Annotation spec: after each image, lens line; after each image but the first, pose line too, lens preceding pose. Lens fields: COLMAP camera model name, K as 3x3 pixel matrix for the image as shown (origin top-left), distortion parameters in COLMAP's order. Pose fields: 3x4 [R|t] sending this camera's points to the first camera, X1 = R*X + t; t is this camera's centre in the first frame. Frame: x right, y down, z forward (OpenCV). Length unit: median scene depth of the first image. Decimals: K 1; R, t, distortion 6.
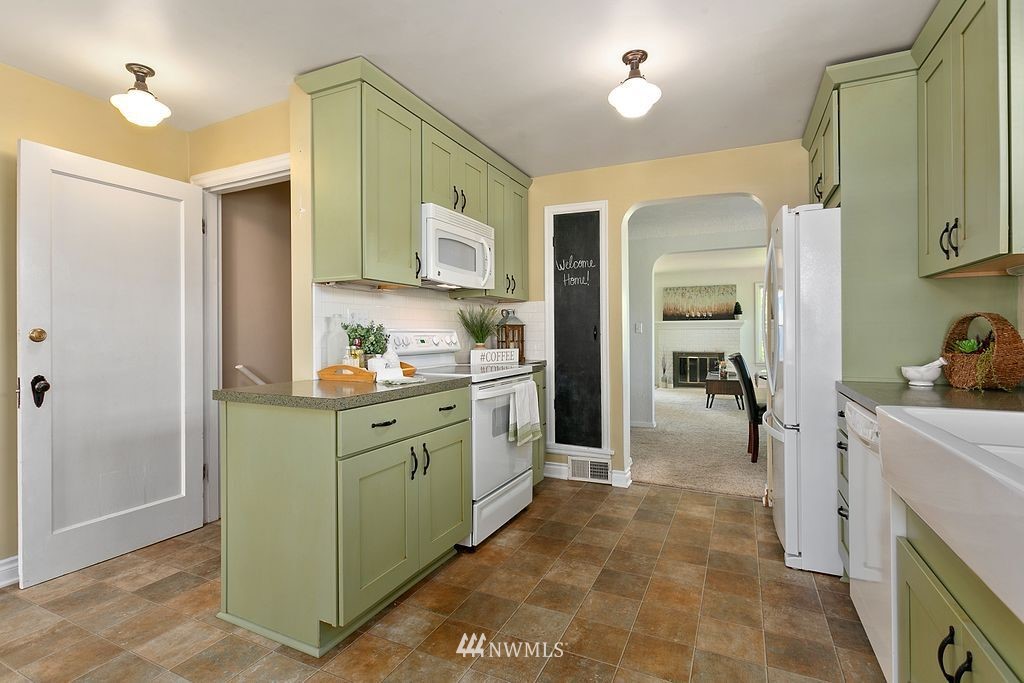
lens RADIAL K [[493.8, 0, 513.1], [0, 493.8, 337.6], [0, 0, 1]] dist [0.003521, -0.002432]
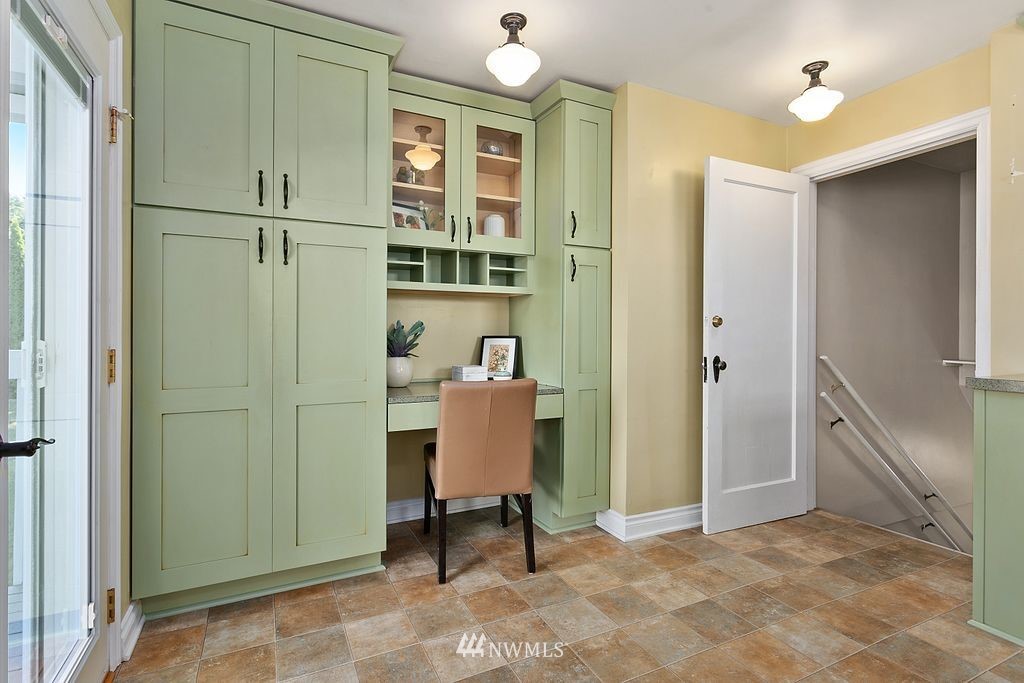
lens RADIAL K [[493.8, 0, 492.3], [0, 493.8, 337.4], [0, 0, 1]] dist [0.003521, -0.002432]
pose [[0.753026, 0.004942, -0.657972, -0.588687], [-0.007653, 0.999970, -0.001247, 0.038071], [0.657946, 0.005974, 0.753042, -0.239340]]
